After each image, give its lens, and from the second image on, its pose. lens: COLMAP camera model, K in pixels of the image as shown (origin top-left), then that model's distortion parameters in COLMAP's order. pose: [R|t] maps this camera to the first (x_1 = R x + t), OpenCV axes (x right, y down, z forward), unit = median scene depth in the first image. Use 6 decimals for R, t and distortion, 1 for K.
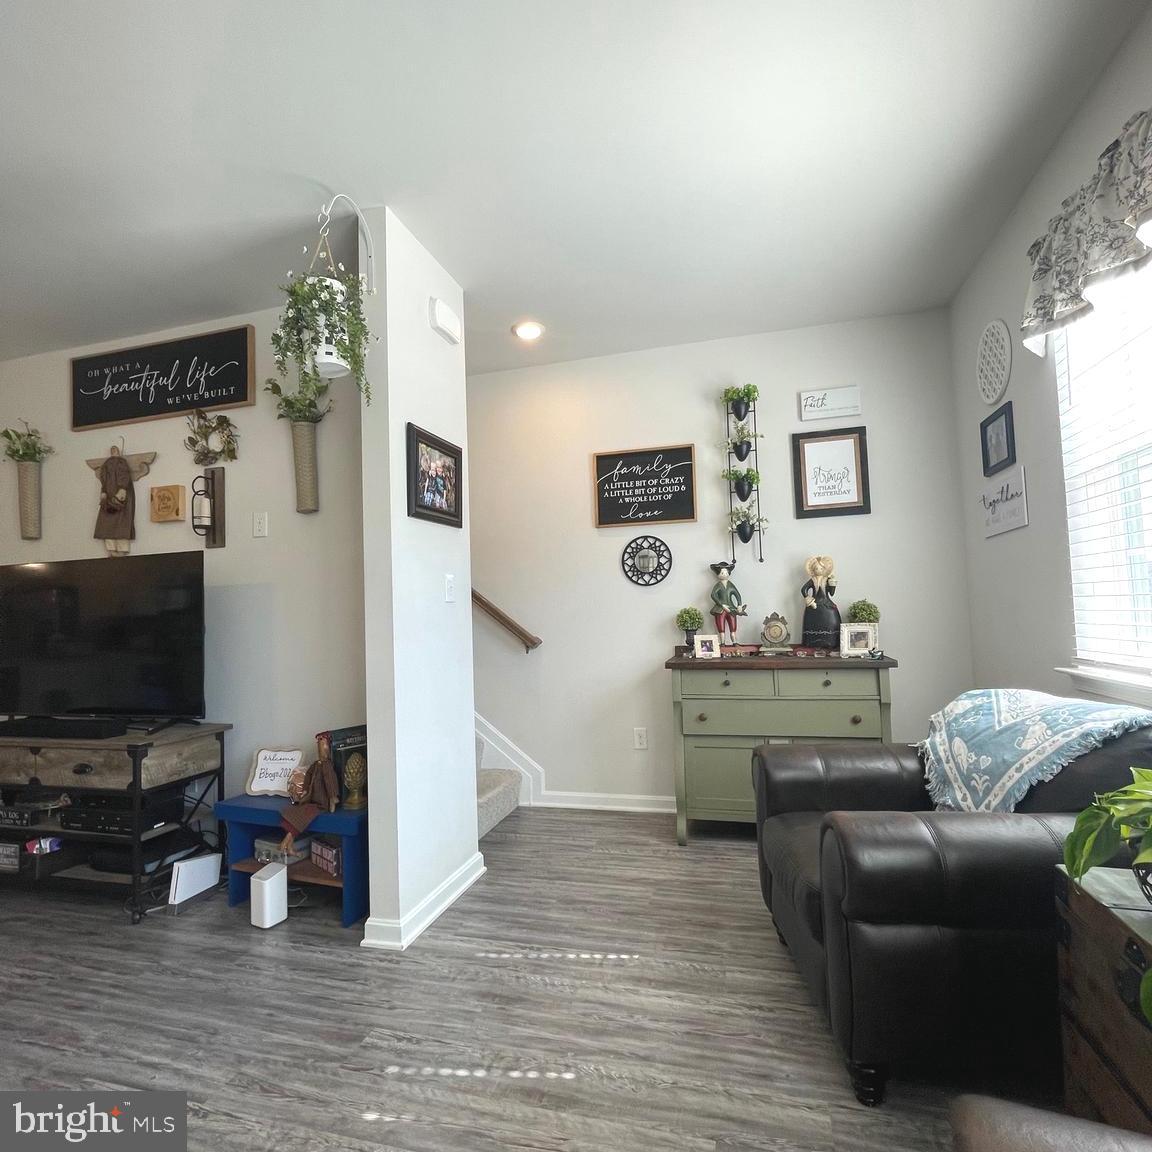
lens RADIAL K [[623.5, 0, 577.0], [0, 623.5, 577.9], [0, 0, 1]] dist [-0.003740, -0.001786]
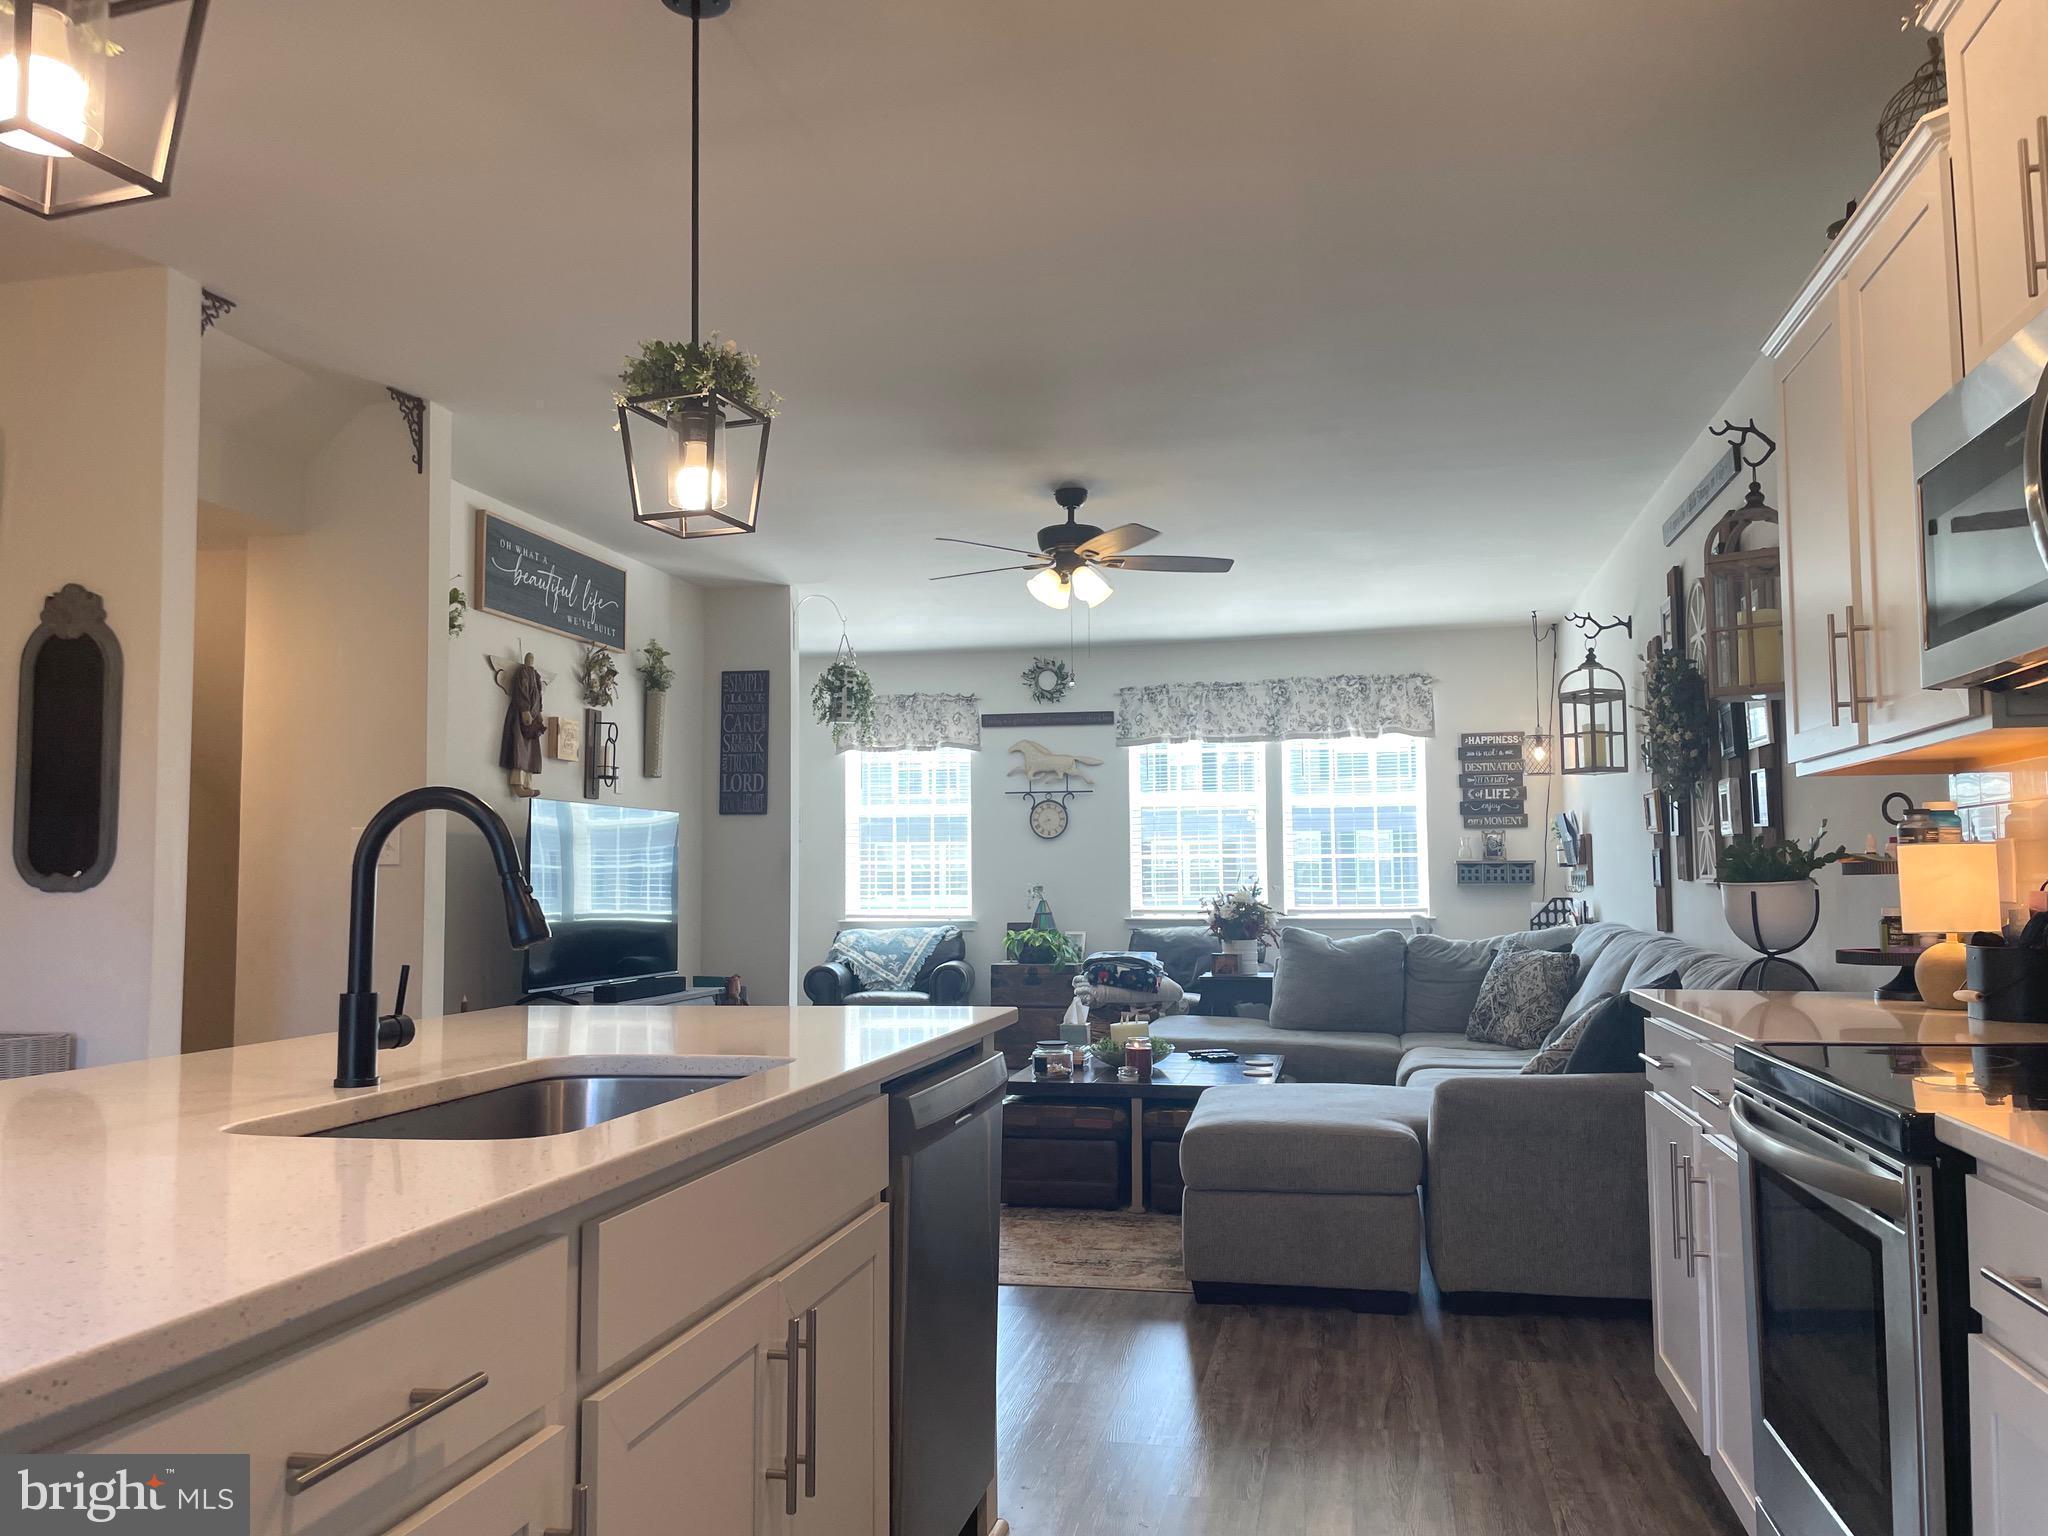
lens RADIAL K [[1583.4, 0, 1037.0], [0, 1583.4, 769.4], [0, 0, 1]] dist [0.079151, -0.081615]
pose [[-0.066053, 0.106776, 0.992087, -2.782967], [-0.037516, 0.993289, -0.109404, 0.129619], [-0.997111, -0.044446, -0.061604, 0.484528]]
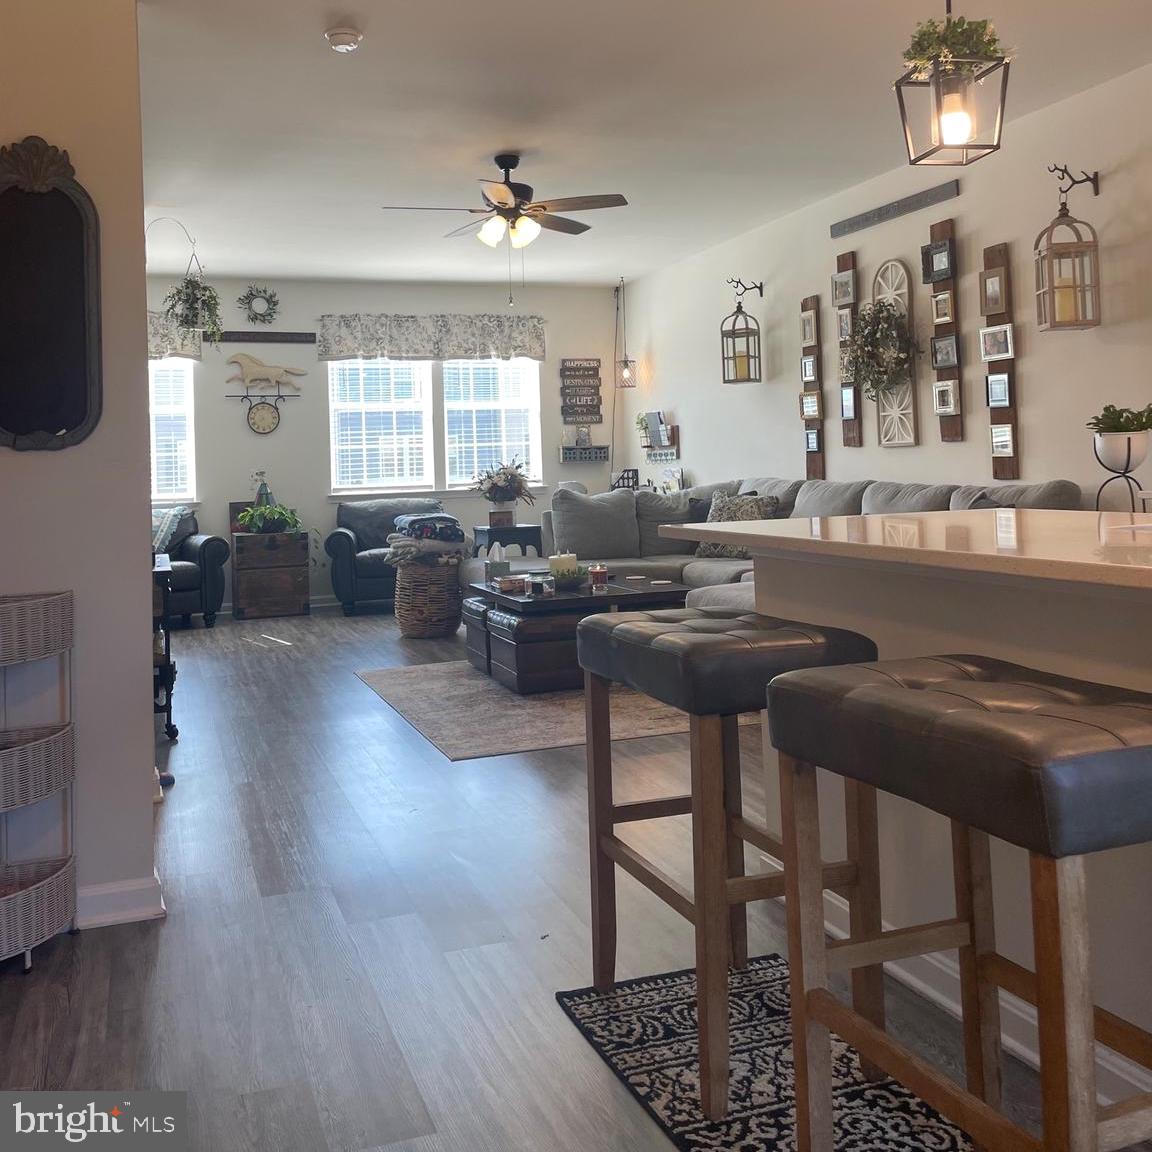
lens RADIAL K [[1179.2, 0, 581.9], [0, 1179.2, 421.4], [0, 0, 1]] dist [0.111945, 0.000000]
pose [[-0.590933, 0.087626, 0.801947, -2.458327], [0.015807, 0.995150, -0.097088, 0.189907], [-0.806565, -0.044696, -0.589453, 1.375353]]
